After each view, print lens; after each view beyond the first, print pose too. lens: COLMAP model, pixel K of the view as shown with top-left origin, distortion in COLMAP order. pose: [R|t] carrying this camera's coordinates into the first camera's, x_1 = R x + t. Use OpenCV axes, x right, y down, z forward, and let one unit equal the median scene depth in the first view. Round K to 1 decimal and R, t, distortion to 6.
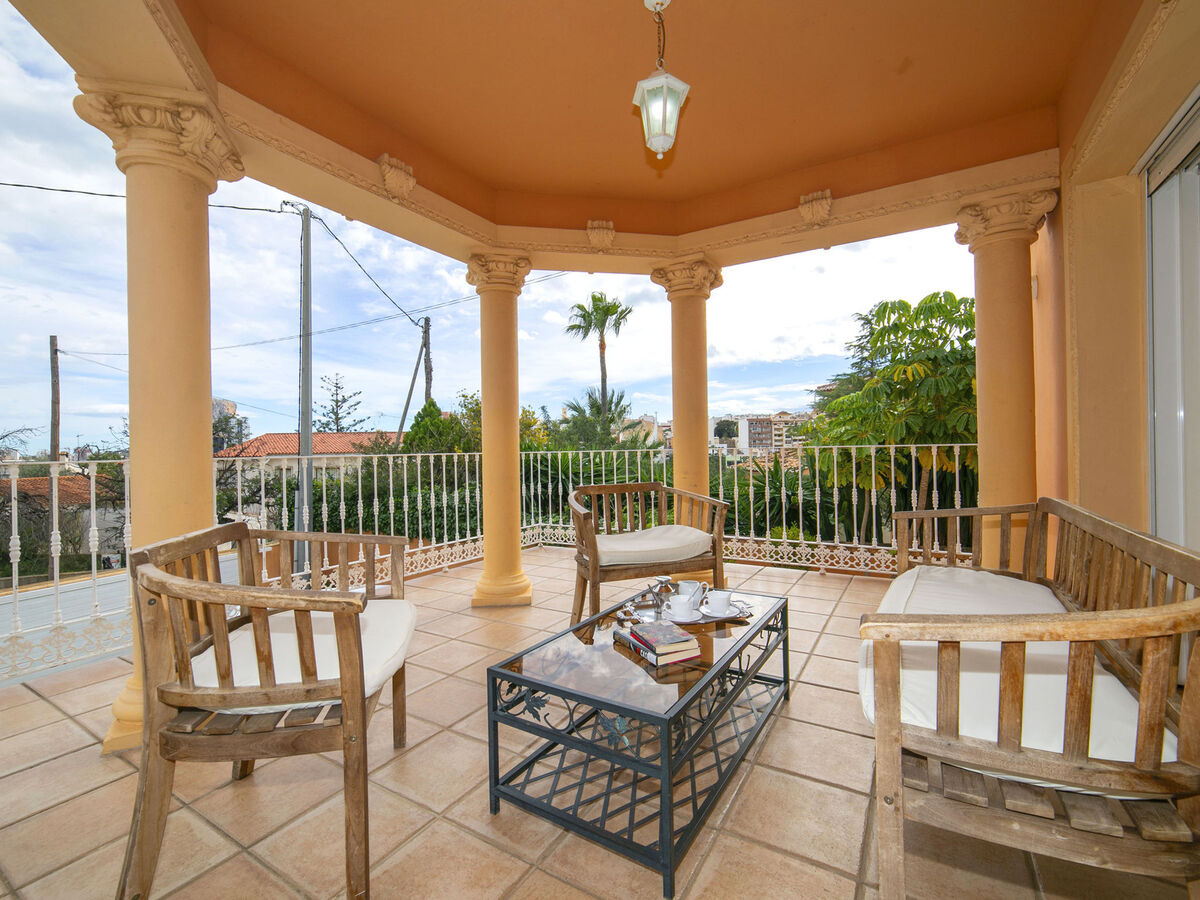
lens RADIAL K [[543.4, 0, 599.0], [0, 543.4, 454.6], [0, 0, 1]] dist [-0.014839, 0.011808]
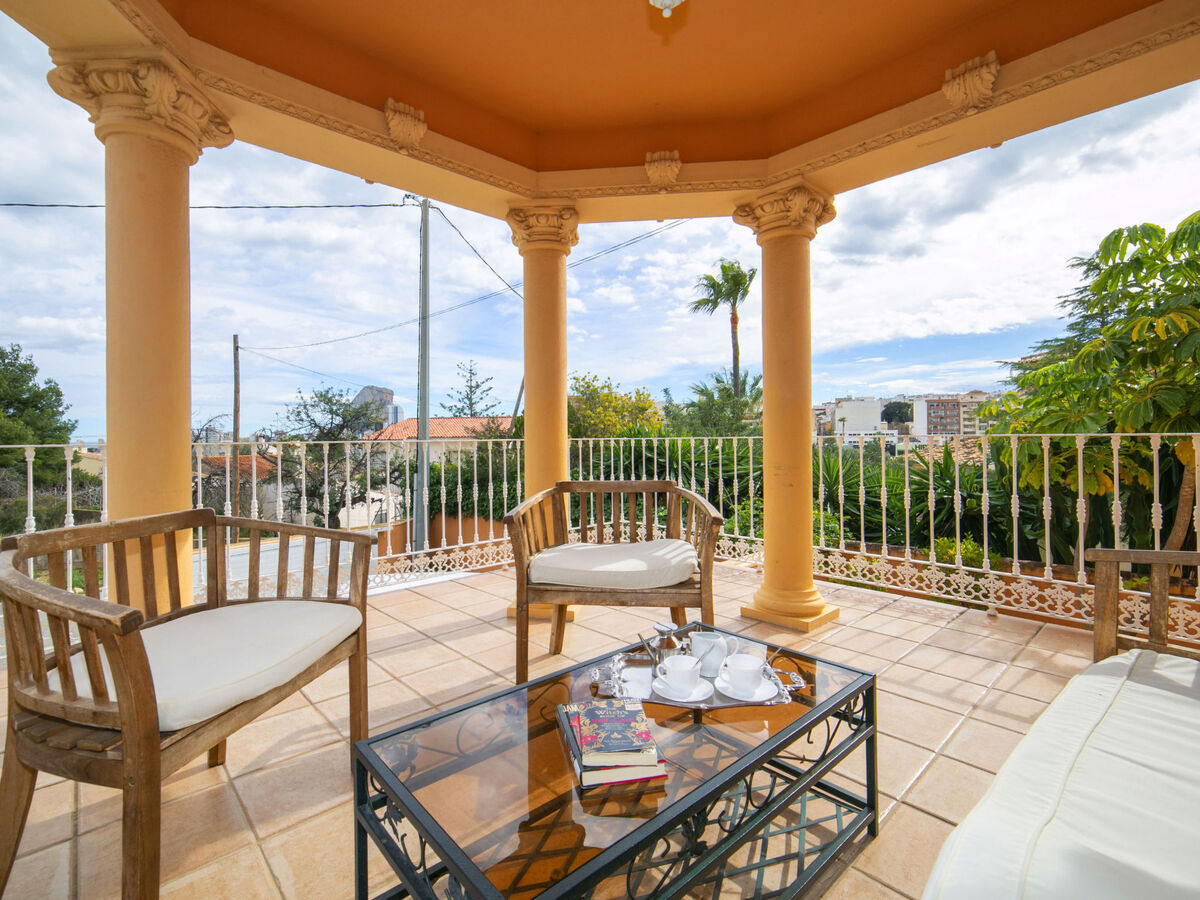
lens RADIAL K [[569.0, 0, 563.5], [0, 569.0, 439.6], [0, 0, 1]] dist [-0.003383, 0.001605]
pose [[0.954799, 0.009577, -0.297097, 0.108109], [-0.009837, 0.999951, 0.000620, -0.003701], [0.297089, 0.002331, 0.954847, 0.142706]]
